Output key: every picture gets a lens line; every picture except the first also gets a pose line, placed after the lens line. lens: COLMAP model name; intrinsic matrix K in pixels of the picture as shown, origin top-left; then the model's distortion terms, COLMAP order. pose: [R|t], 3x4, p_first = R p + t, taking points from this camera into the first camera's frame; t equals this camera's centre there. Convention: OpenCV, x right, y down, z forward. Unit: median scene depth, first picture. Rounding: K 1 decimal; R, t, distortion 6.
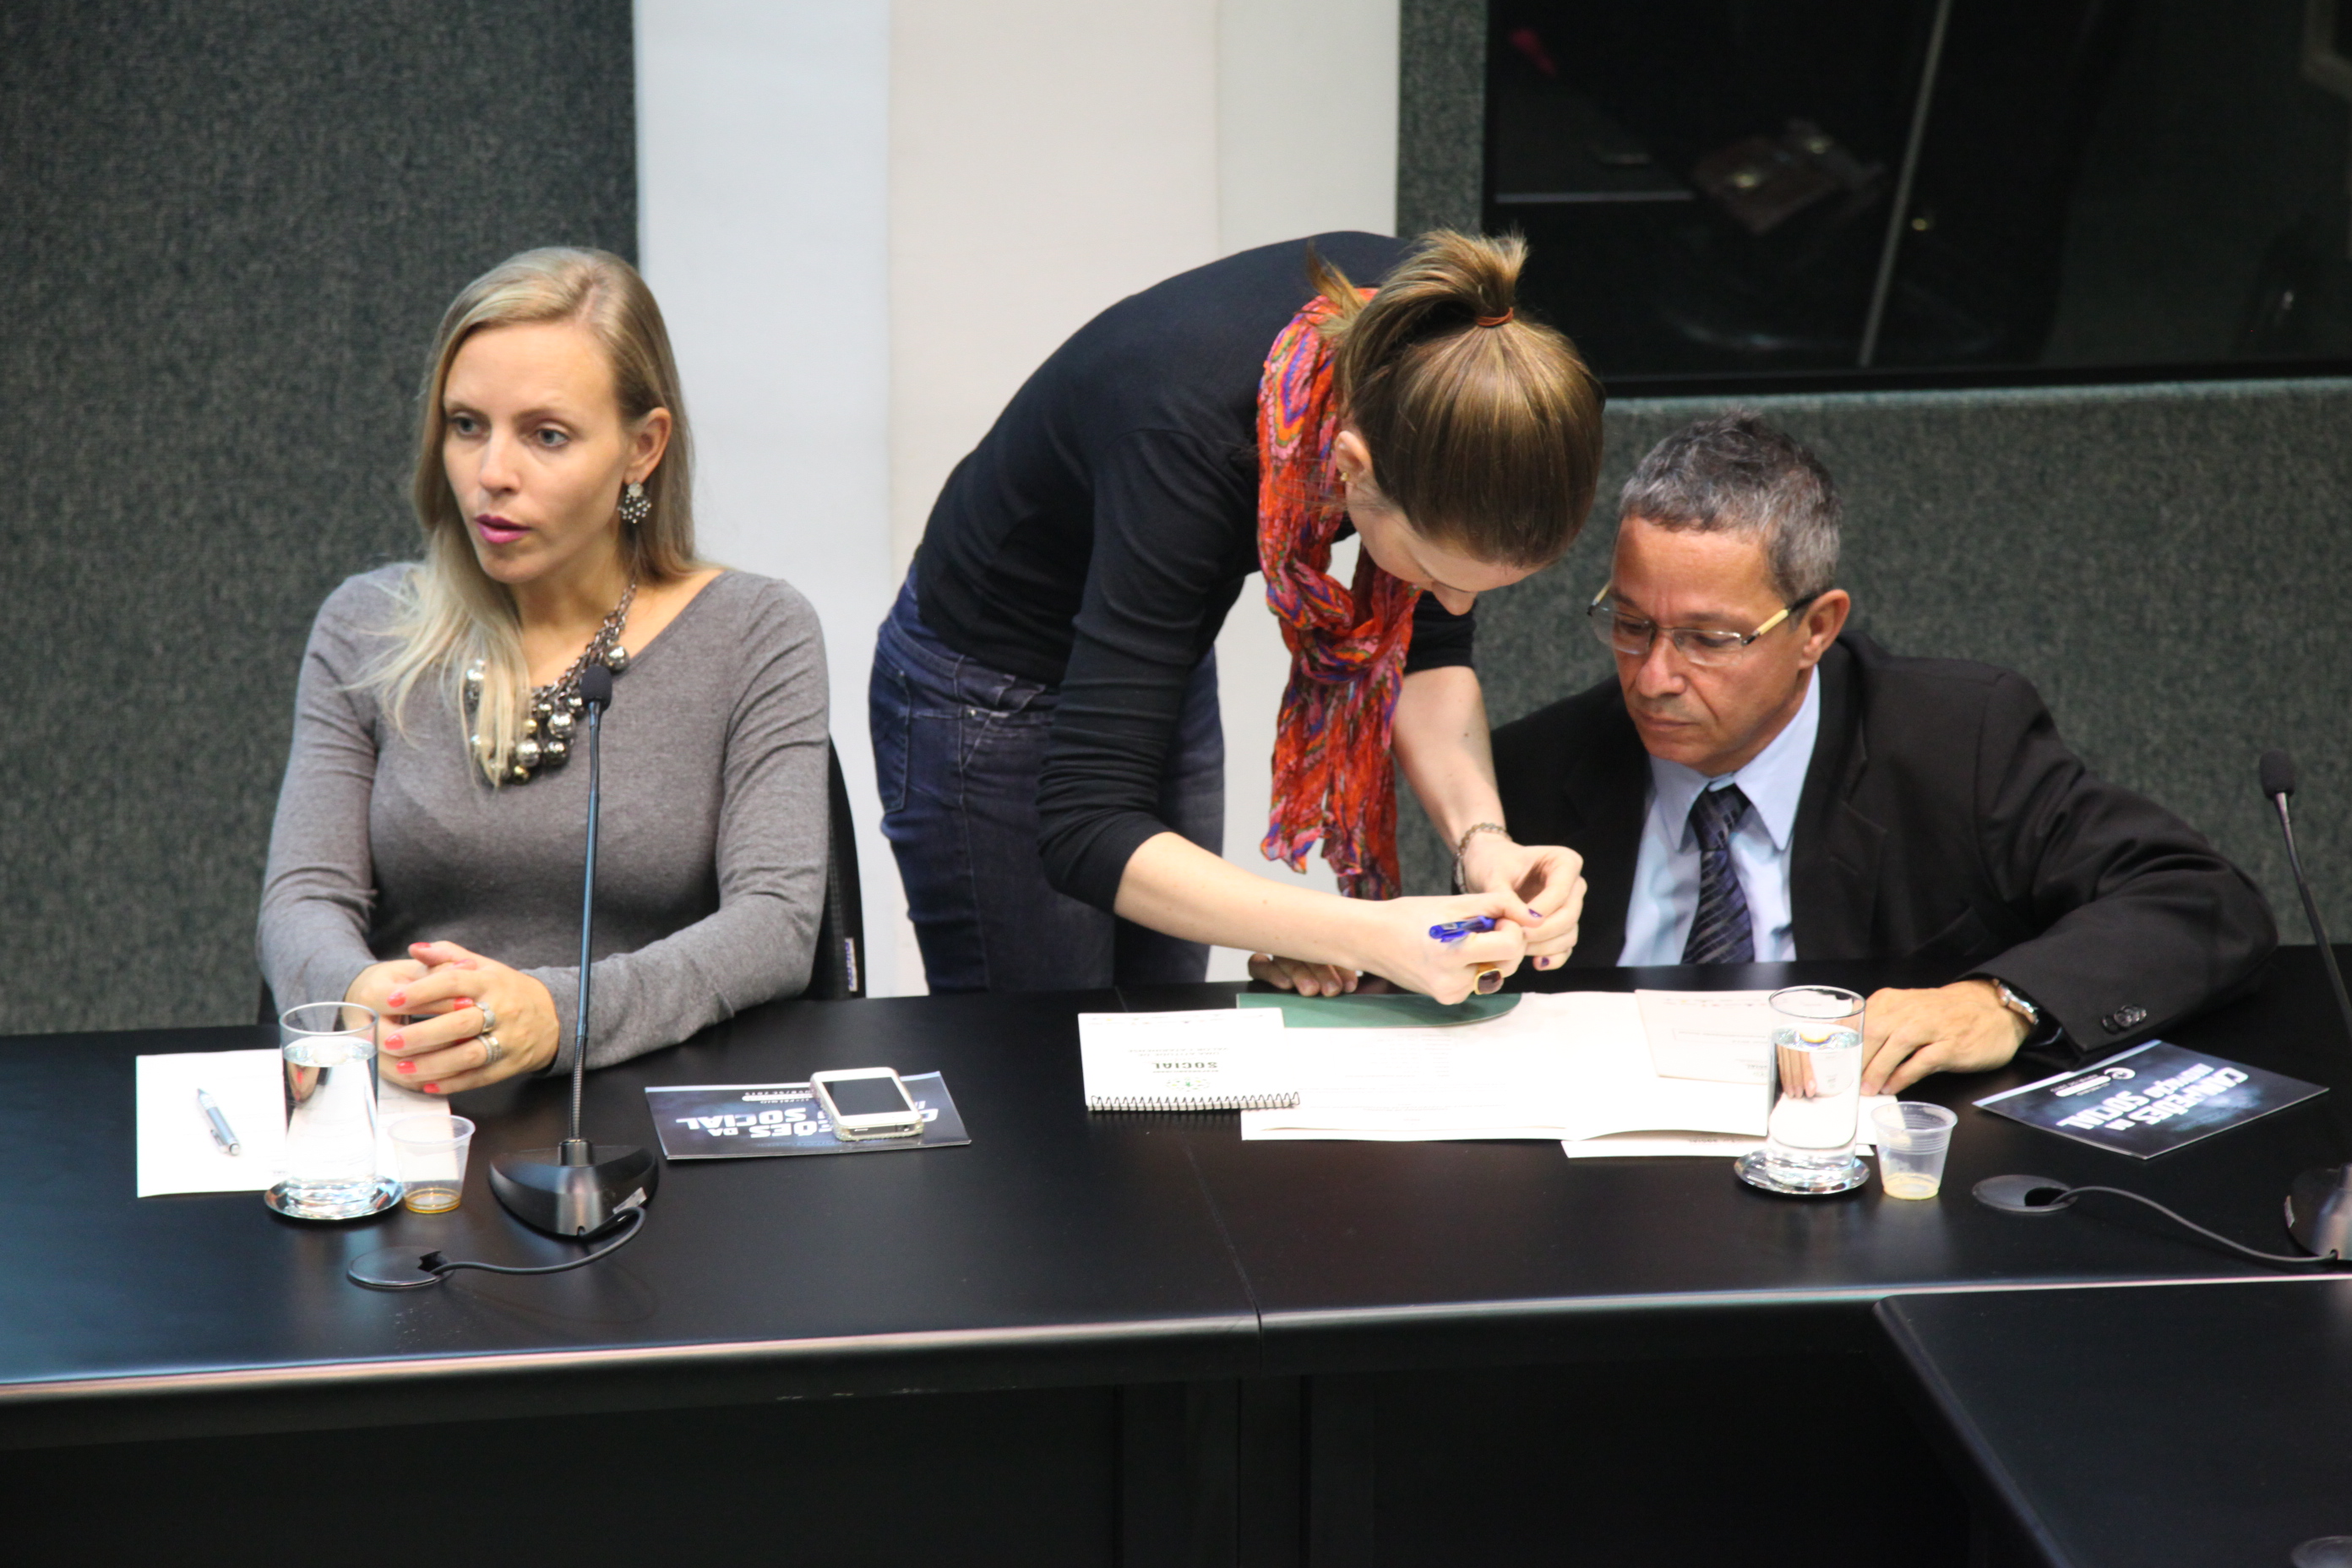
lens RADIAL K [[6554.7, 0, 1176.0], [0, 6554.7, 784.0], [0, 0, 1]] dist [0.558707, 0.092922]
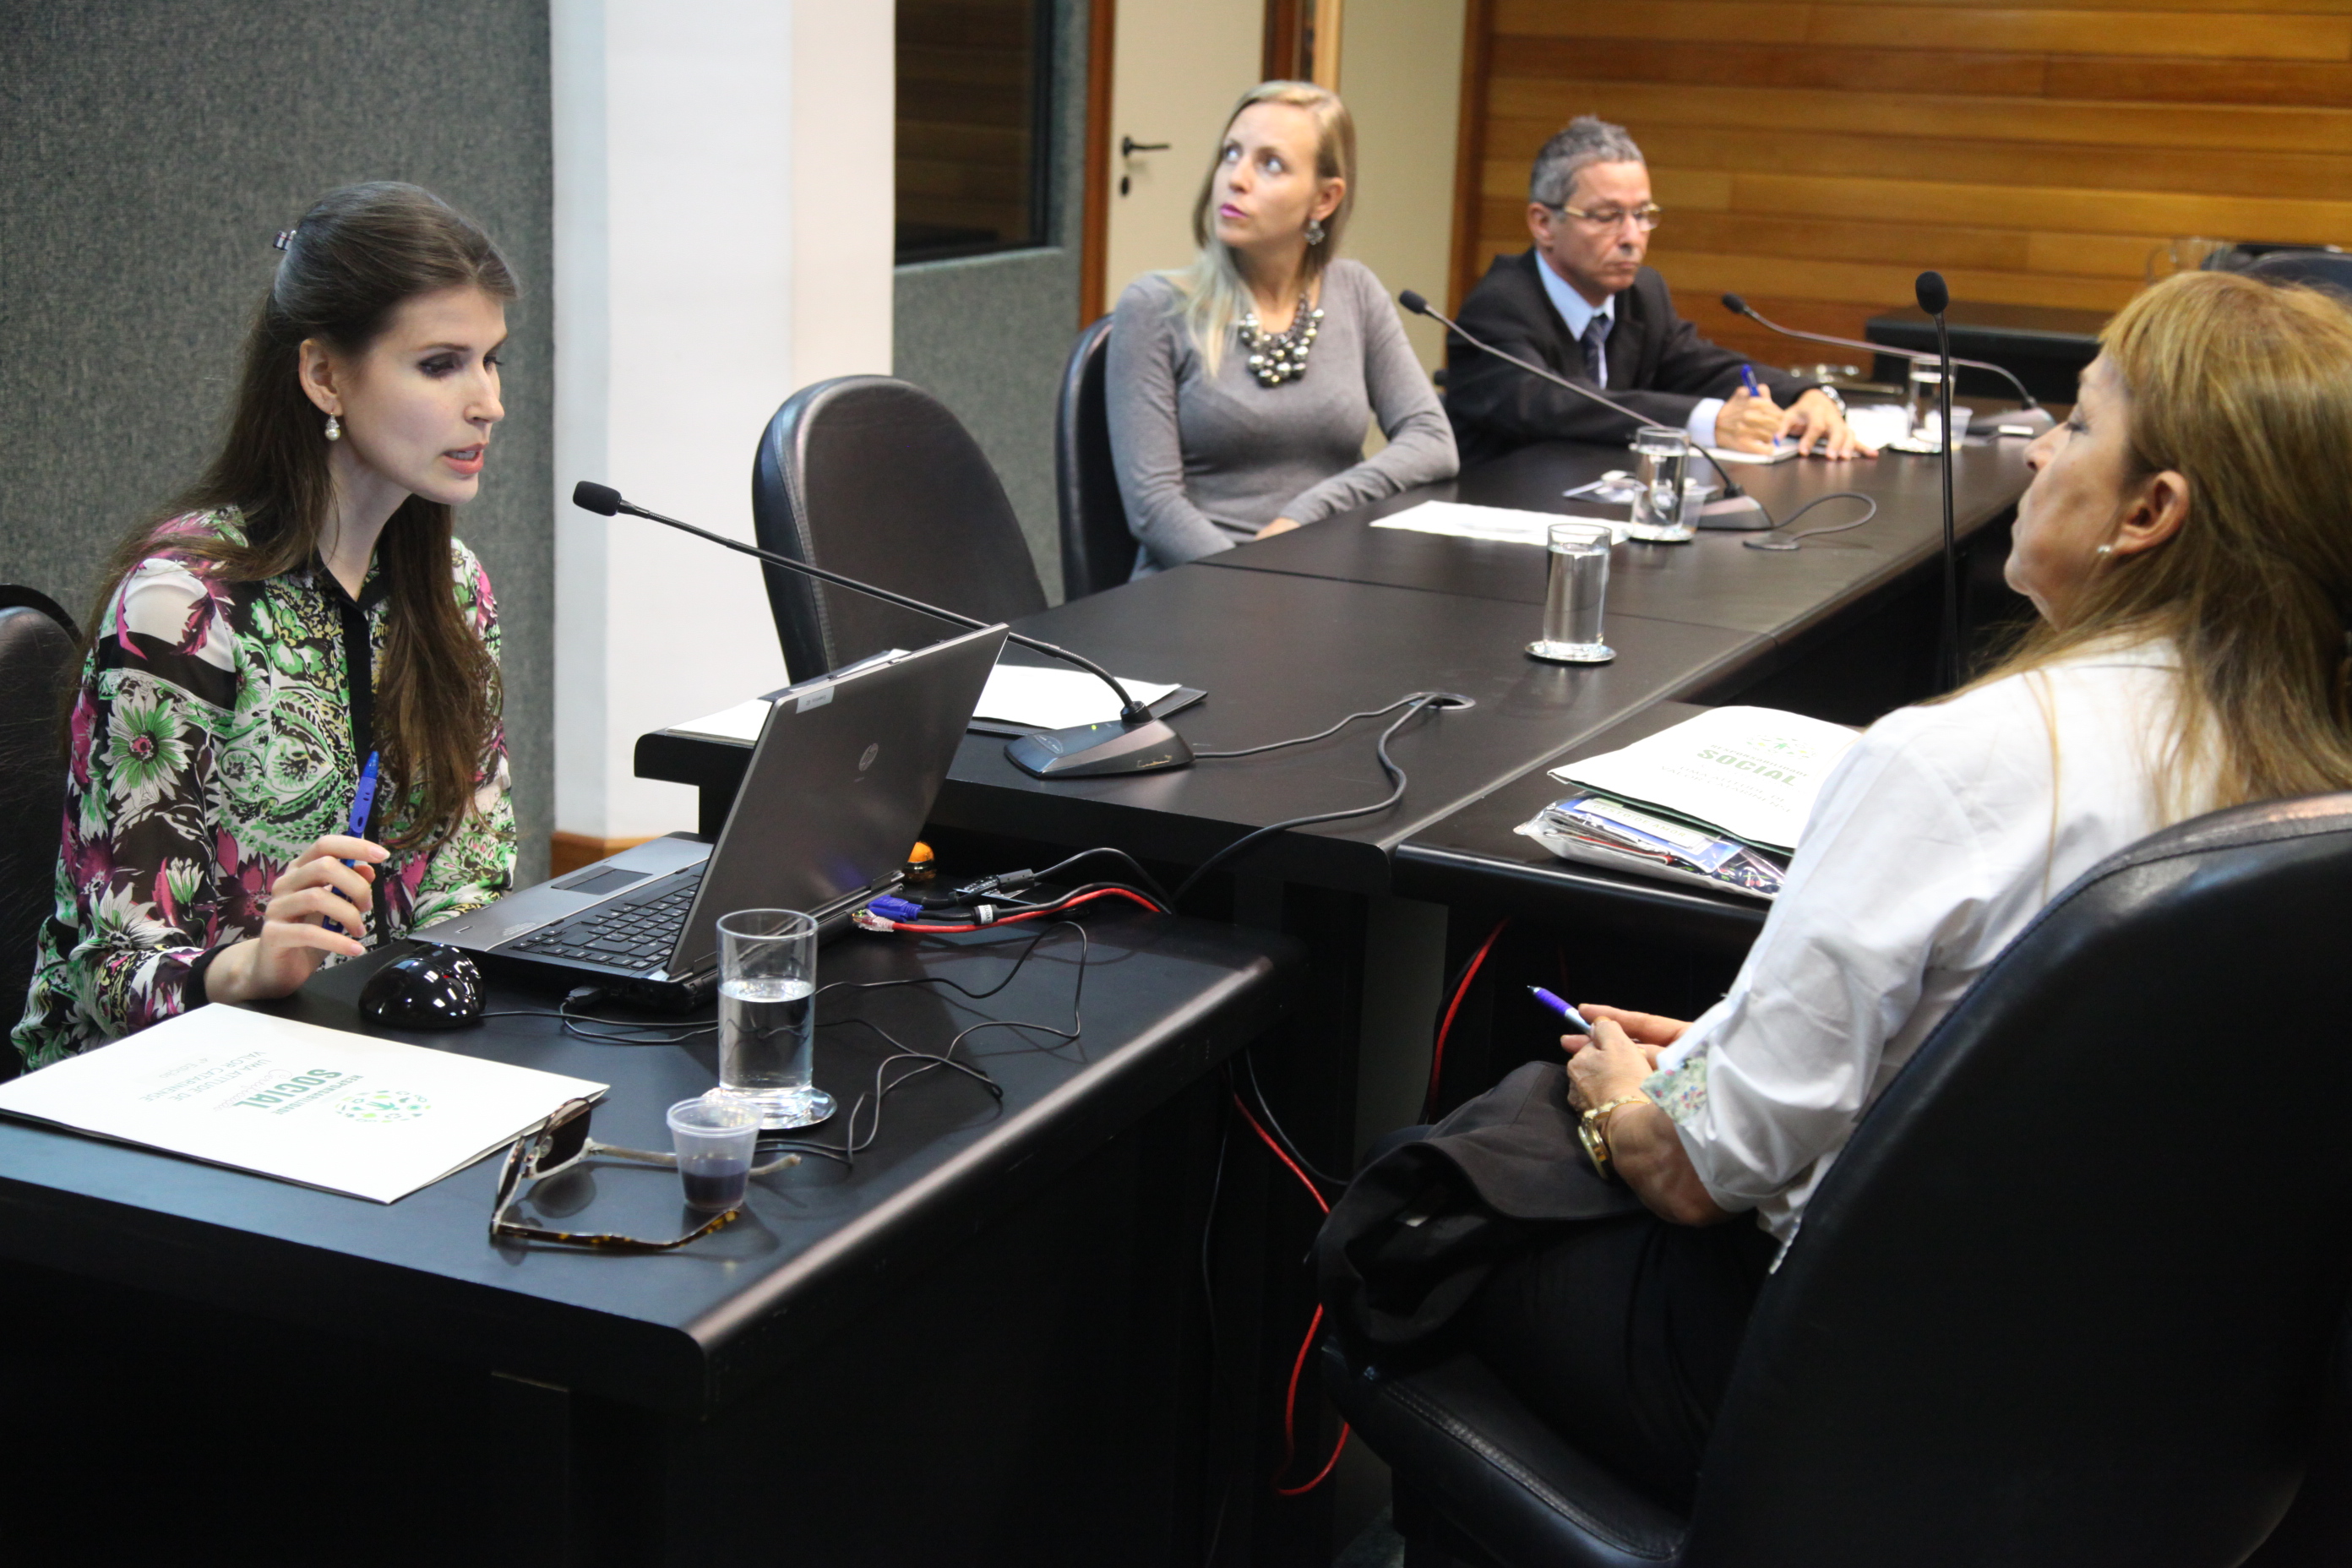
lens RADIAL K [[3437.0, 0, 1176.0], [0, 3437.0, 784.0], [0, 0, 1]] dist [0.001373, 0.604718]
pose [[0.540212, -0.184515, 0.821051, -0.718430], [0.205158, 0.975105, 0.084152, 0.017974], [-0.816138, 0.122985, 0.564618, 0.433842]]
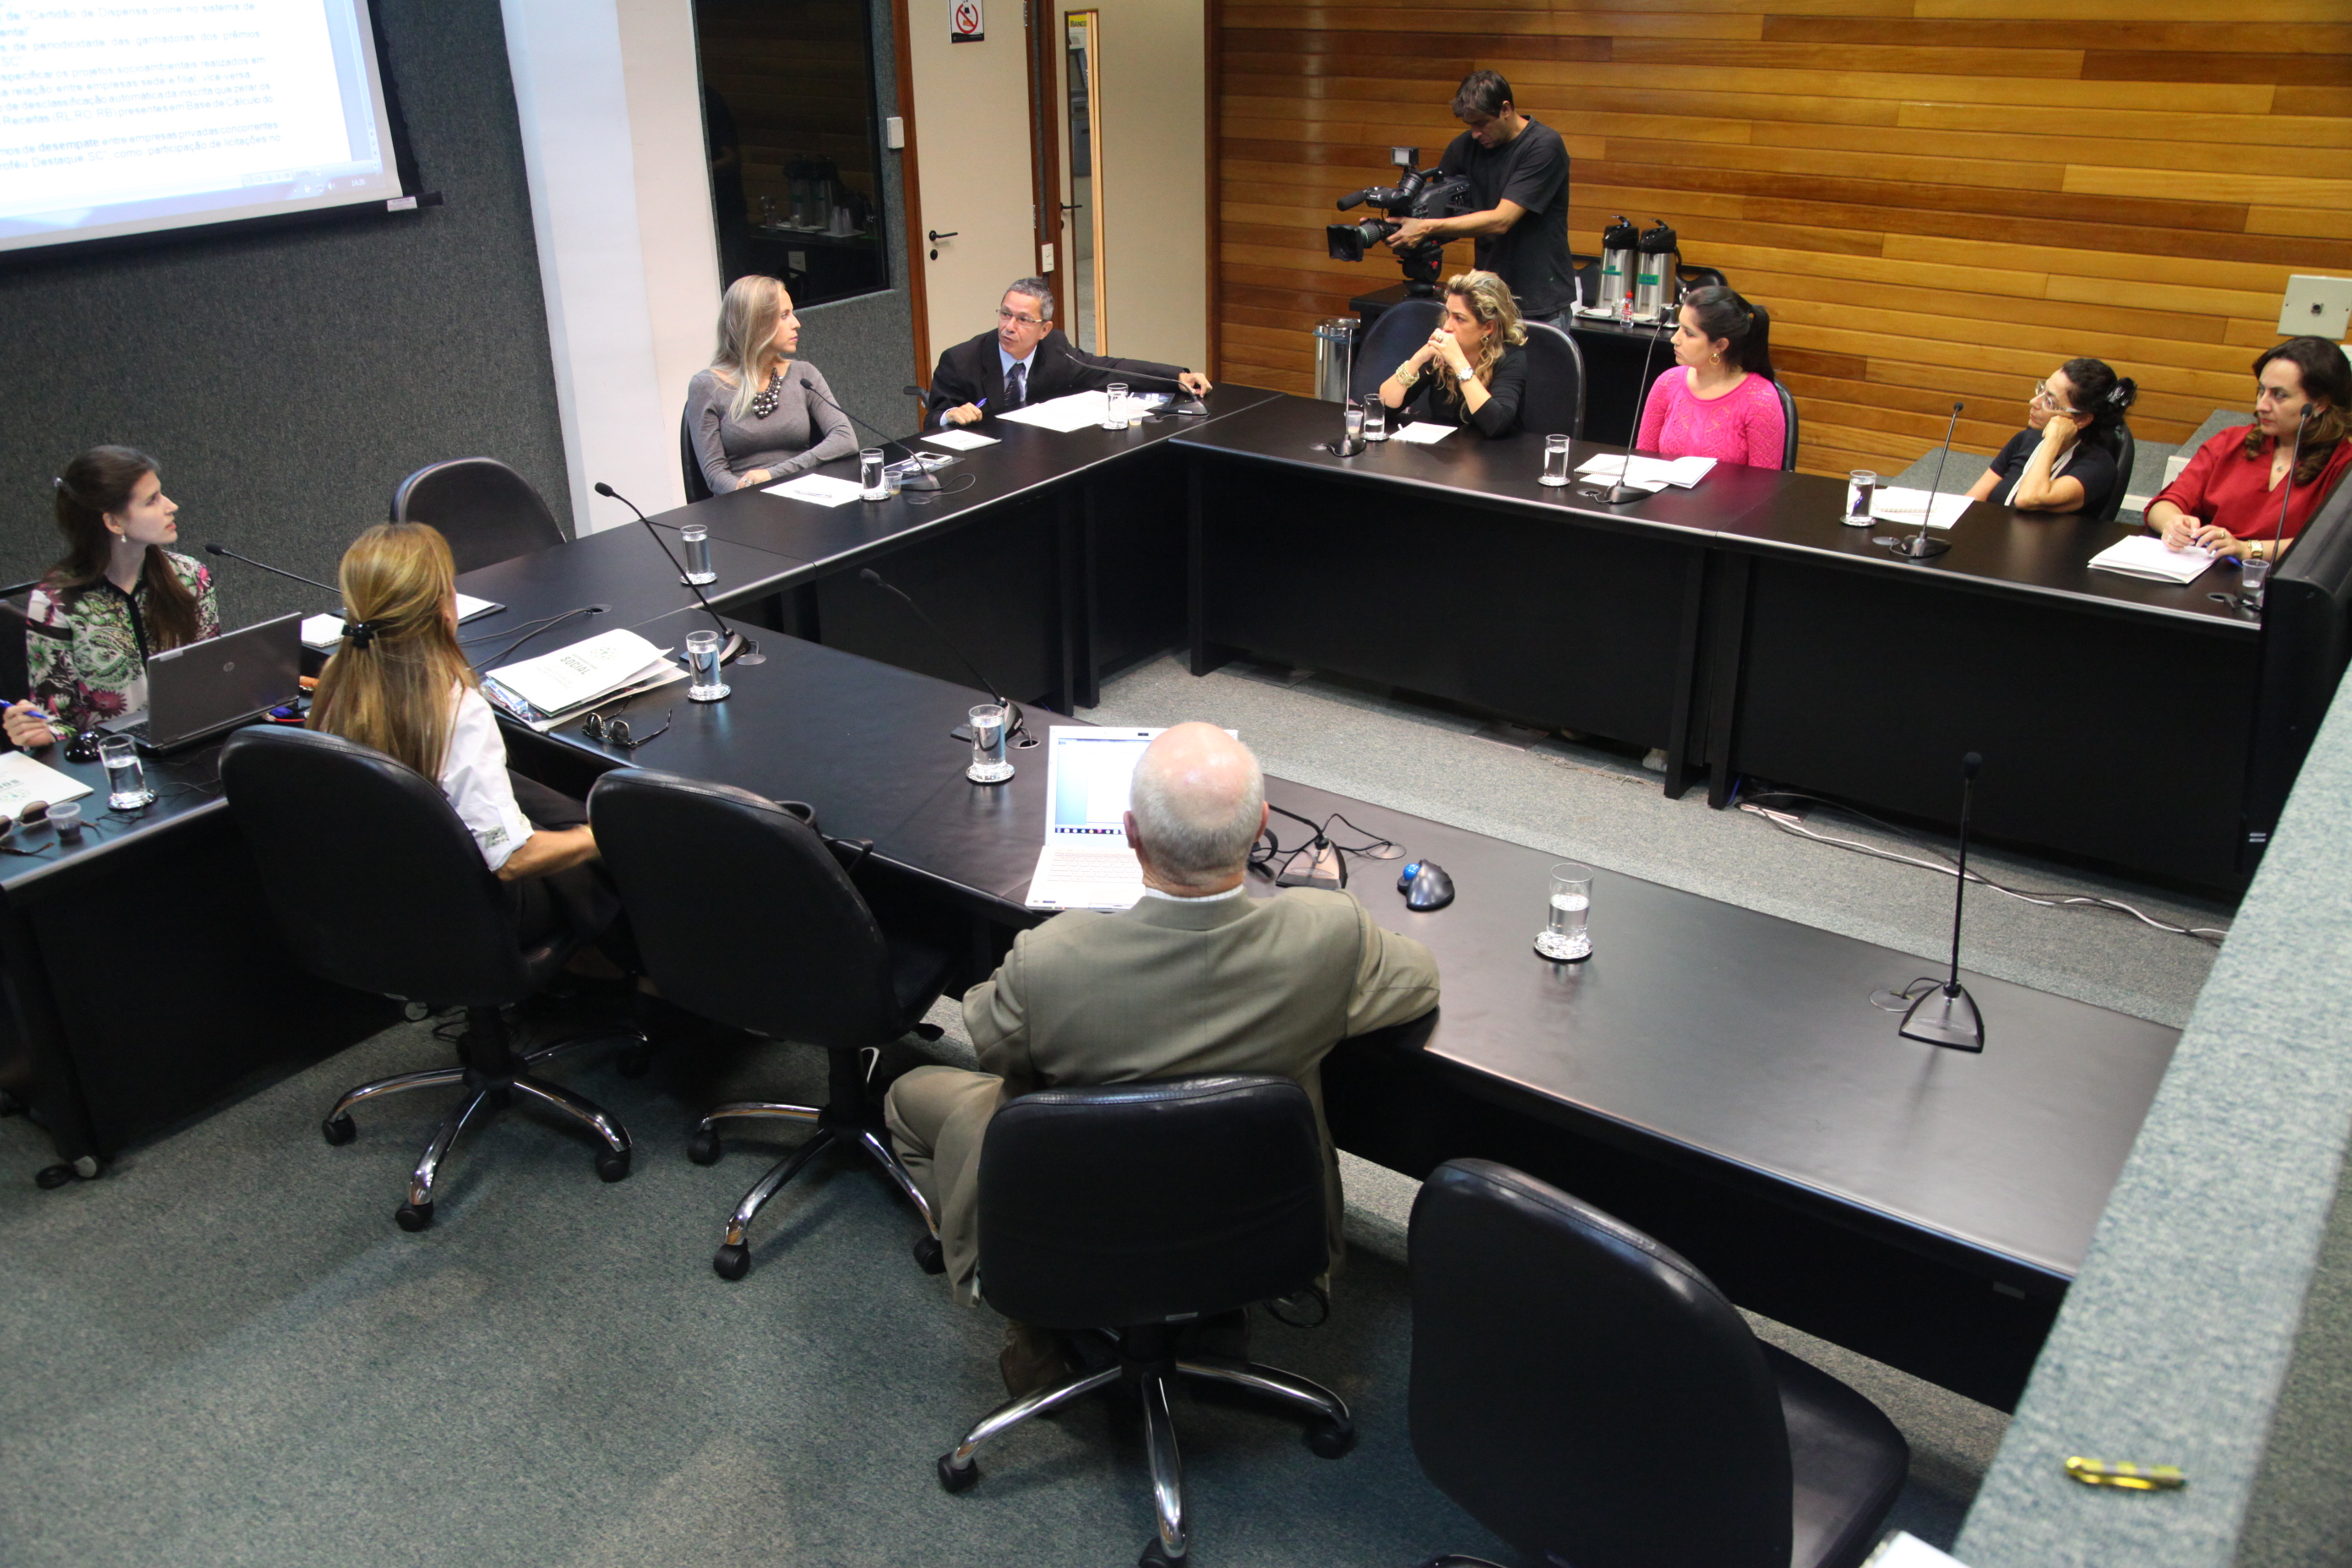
lens RADIAL K [[1858.5, 0, 1176.1], [0, 1858.5, 811.8], [0, 0, 1]] dist [-0.083044, 0.076370]
pose [[0.689895, -0.328094, 0.645290, -0.596166], [0.219449, 0.944238, 0.245474, 0.005461], [-0.689846, -0.027743, 0.723425, 0.017003]]
